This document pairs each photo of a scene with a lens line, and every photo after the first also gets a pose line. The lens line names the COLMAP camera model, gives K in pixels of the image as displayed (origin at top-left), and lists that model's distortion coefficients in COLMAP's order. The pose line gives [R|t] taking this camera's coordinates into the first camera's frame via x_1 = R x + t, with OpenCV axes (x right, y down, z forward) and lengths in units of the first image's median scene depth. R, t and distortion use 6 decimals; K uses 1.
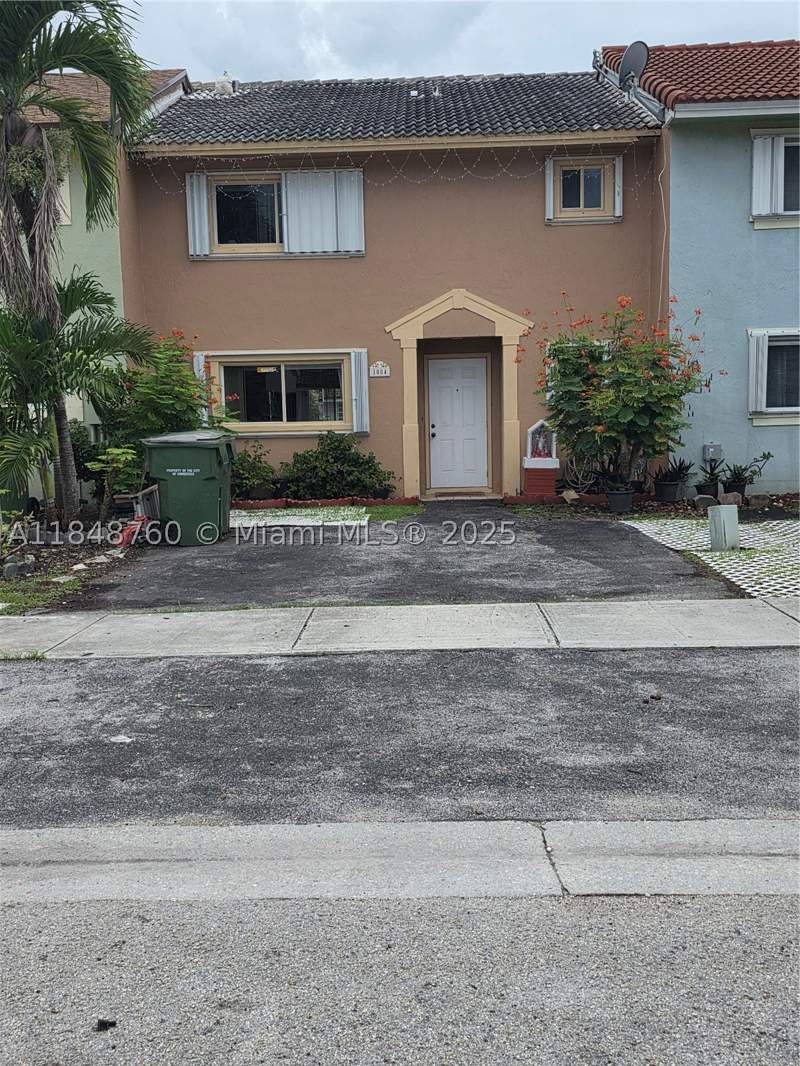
lens RADIAL K [[1140.7, 0, 420.7], [0, 1140.7, 548.1], [0, 0, 1]] dist [0.098306, -0.203240]
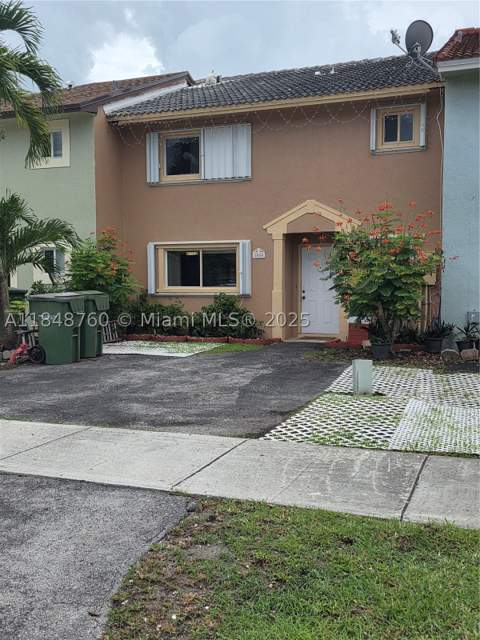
lens RADIAL K [[684.8, 0, 252.4], [0, 684.8, 329.1], [0, 0, 1]] dist [0.098306, -0.203240]
pose [[0.936316, 0.044294, -0.348353, 0.279824], [-0.059811, 0.997633, -0.033913, -0.025685], [0.346027, 0.052589, 0.936750, 0.153952]]
